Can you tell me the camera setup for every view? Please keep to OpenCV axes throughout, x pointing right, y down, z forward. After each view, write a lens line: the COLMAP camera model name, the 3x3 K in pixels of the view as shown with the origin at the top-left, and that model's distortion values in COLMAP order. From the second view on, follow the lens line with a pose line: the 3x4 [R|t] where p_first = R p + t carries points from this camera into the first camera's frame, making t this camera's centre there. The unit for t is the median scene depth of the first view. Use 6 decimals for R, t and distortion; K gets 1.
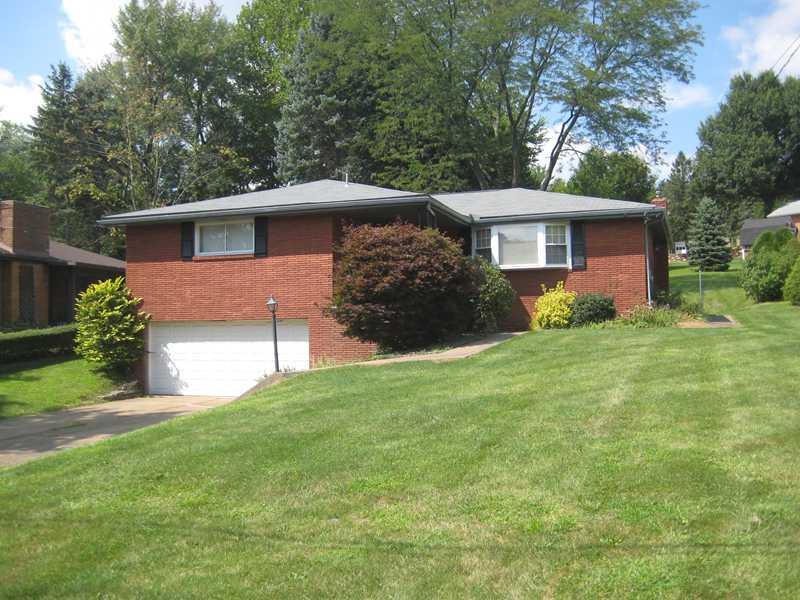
lens RADIAL K [[869.9, 0, 396.6], [0, 869.9, 300.6], [0, 0, 1]] dist [-0.060830, 0.000000]
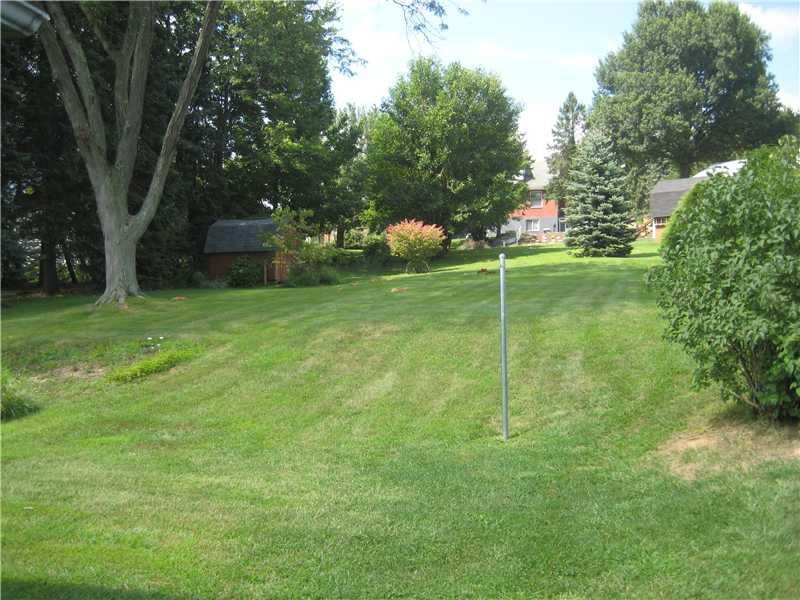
lens RADIAL K [[869.9, 0, 402.6], [0, 869.9, 300.9], [0, 0, 1]] dist [-0.060830, 0.000000]
pose [[0.994409, 0.001548, 0.105586, 0.110727], [-0.003644, 0.999800, 0.019656, -0.009954], [-0.105534, -0.019931, 0.994216, 0.283061]]
